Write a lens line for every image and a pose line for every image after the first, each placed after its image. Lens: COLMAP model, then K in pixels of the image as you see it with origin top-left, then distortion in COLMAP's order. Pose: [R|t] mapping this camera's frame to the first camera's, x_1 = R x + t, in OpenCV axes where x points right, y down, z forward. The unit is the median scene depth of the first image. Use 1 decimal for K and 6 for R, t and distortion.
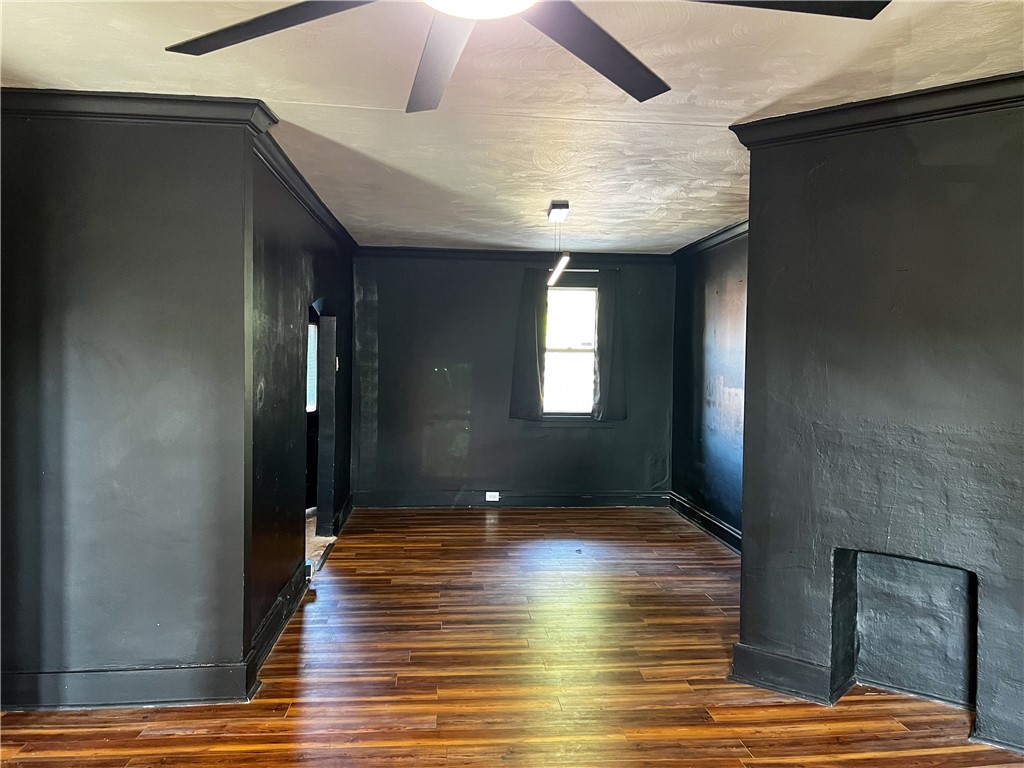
lens RADIAL K [[776.2, 0, 512.5], [0, 776.2, 384.1], [0, 0, 1]] dist [0.013696, 0.003599]
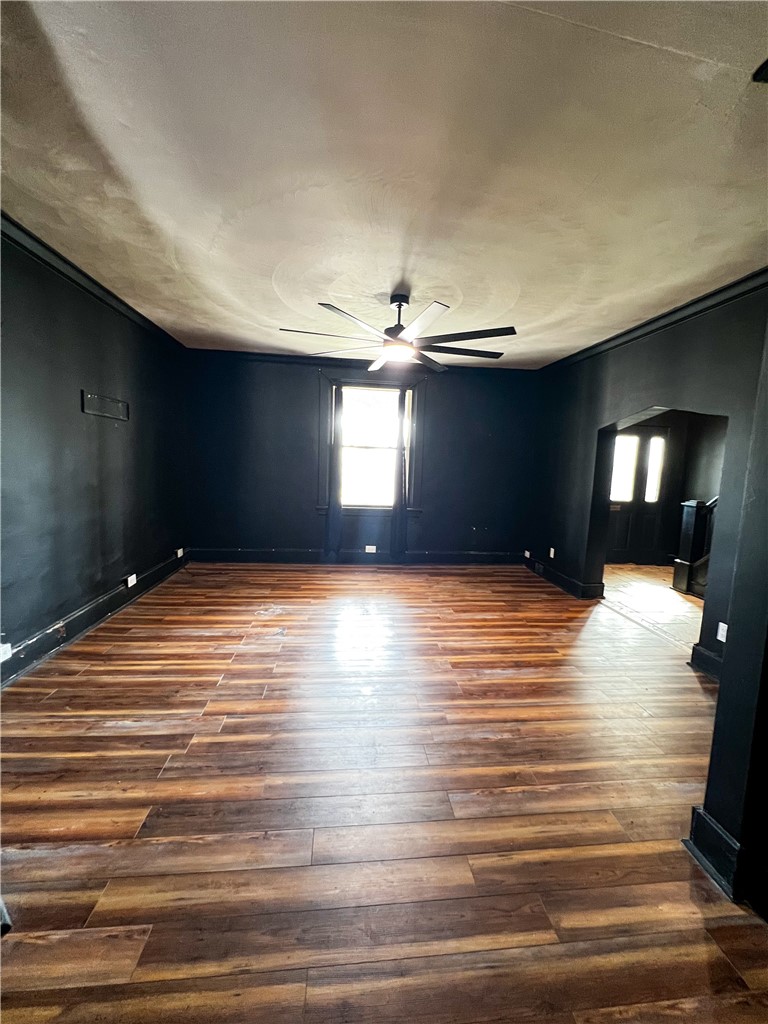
lens RADIAL K [[407.0, 0, 382.5], [0, 407.0, 511.5], [0, 0, 1]] dist [-0.001794, -0.000002]
pose [[-0.998848, -0.046331, -0.012514, 0.008462], [-0.047667, 0.988021, 0.146770, 0.003451], [0.005565, 0.147198, -0.989091, 1.196375]]
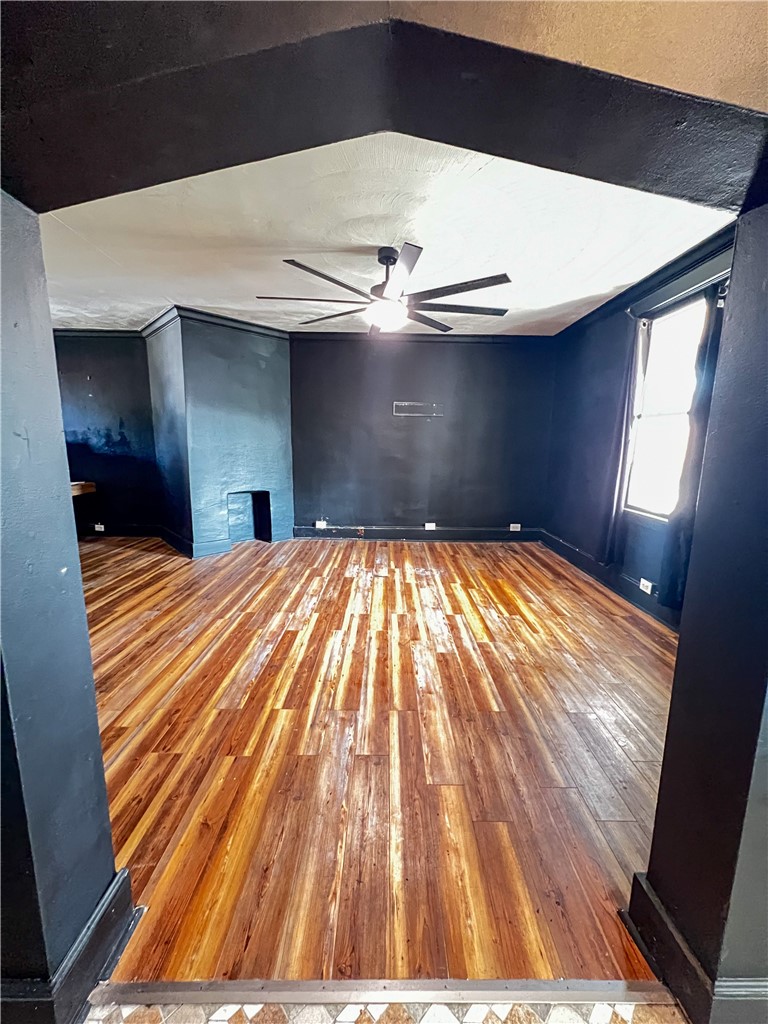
lens RADIAL K [[407.0, 0, 386.9], [0, 407.0, 512.0], [0, 0, 1]] dist [-0.001794, -0.000002]
pose [[0.087537, -0.175001, 0.980669, -0.786948], [0.015288, 0.984568, 0.174332, 0.037108], [-0.996044, -0.000268, 0.088861, 0.304523]]
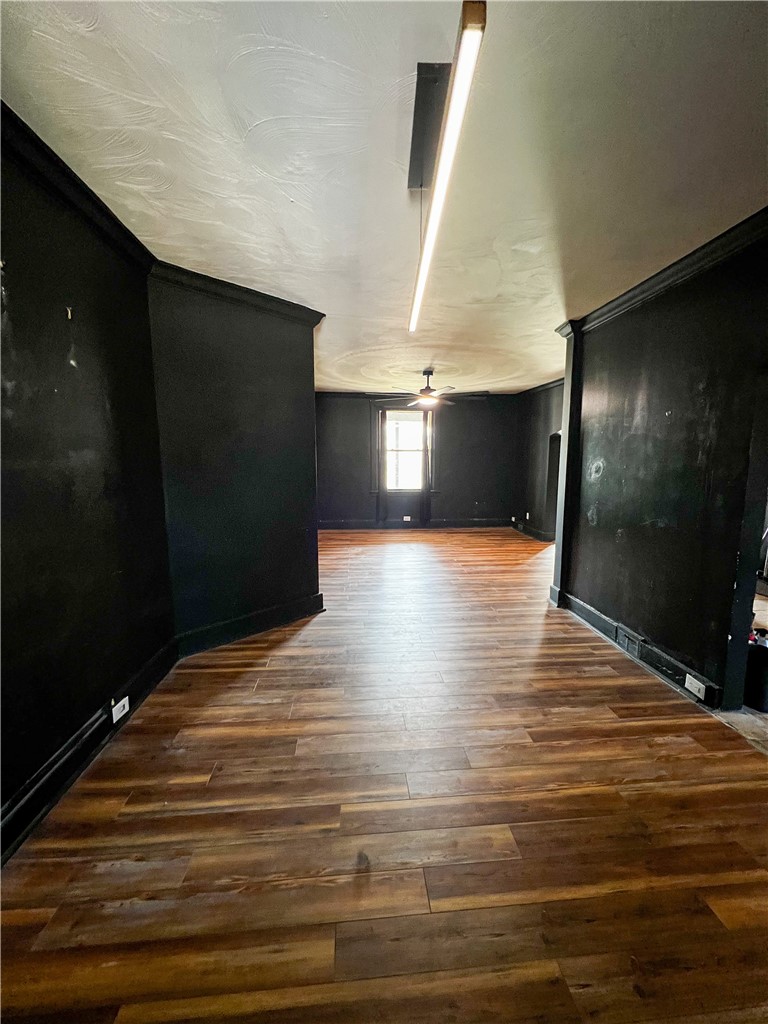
lens RADIAL K [[413.7, 0, 388.6], [0, 413.7, 510.8], [0, 0, 1]] dist [-0.000482, -0.000034]
pose [[-0.999900, -0.014119, -0.000433, 0.115489], [-0.014010, 0.987367, 0.157832, -0.031377], [-0.001801, 0.157822, -0.987466, 1.876339]]
